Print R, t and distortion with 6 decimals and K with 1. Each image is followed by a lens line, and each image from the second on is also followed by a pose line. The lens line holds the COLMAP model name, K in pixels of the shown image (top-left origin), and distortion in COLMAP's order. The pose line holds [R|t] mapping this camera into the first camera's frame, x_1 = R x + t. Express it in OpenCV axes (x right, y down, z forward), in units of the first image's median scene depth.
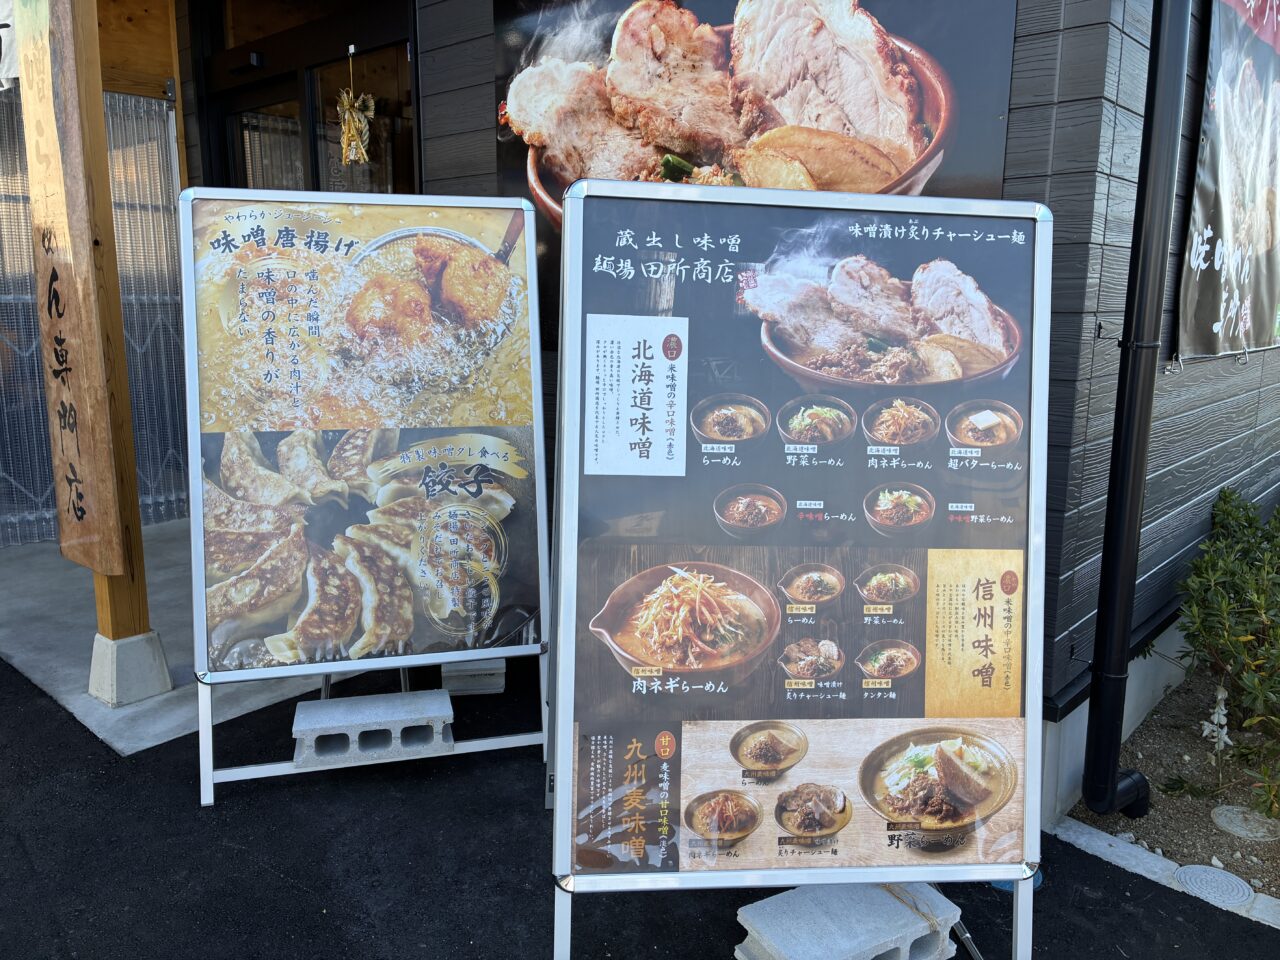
lens RADIAL K [[979.3, 0, 634.6], [0, 979.3, 478.8], [0, 0, 1]] dist [0.064845, -0.069791]
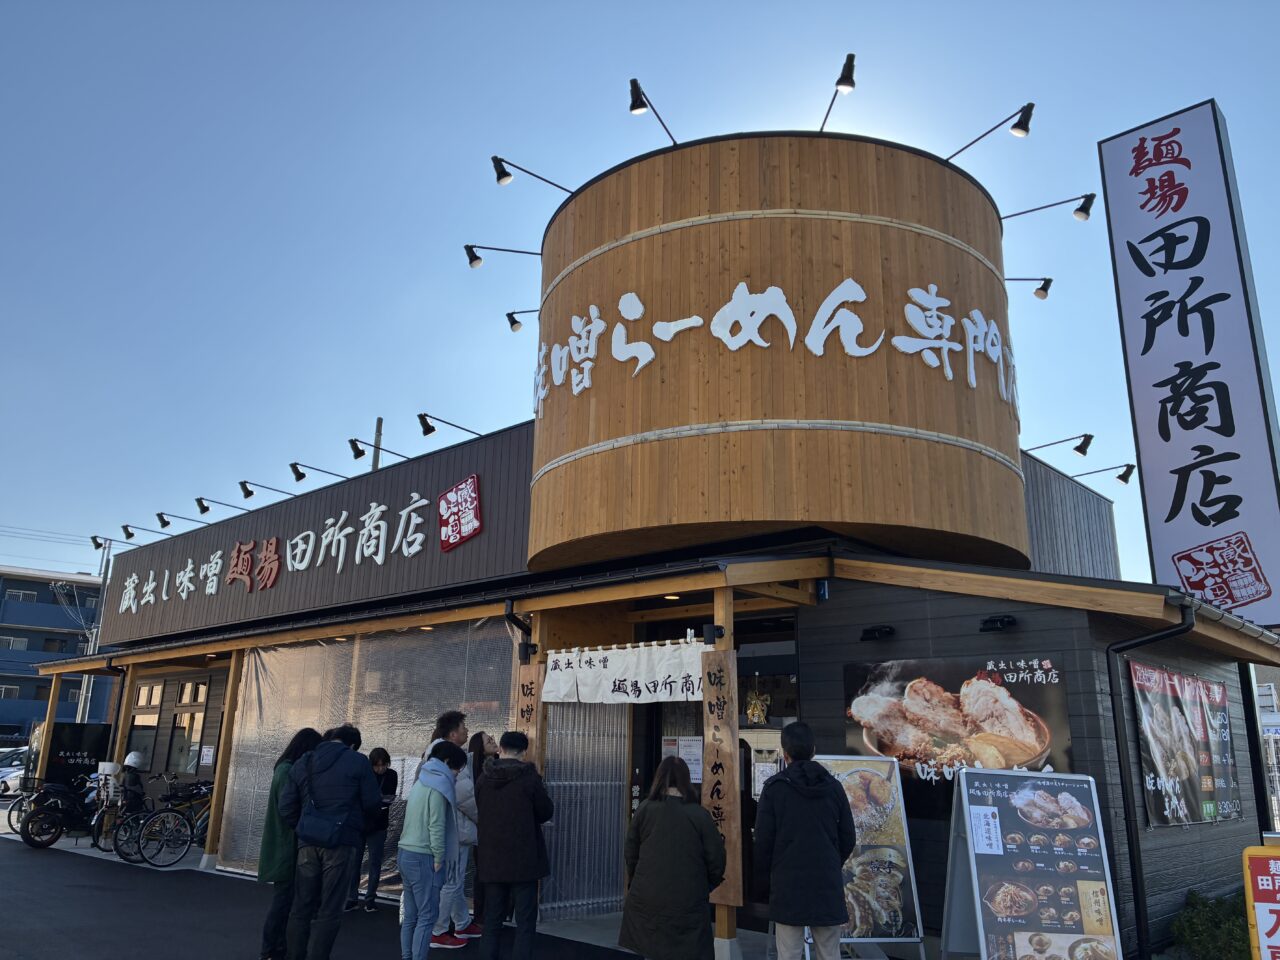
lens RADIAL K [[979.3, 0, 633.0], [0, 979.3, 484.1], [0, 0, 1]] dist [0.064845, -0.069791]
pose [[0.999723, 0.011597, -0.020468, -0.868939], [-0.019416, 0.898002, -0.439563, 0.280157], [0.013283, 0.439839, 0.897979, -1.991060]]
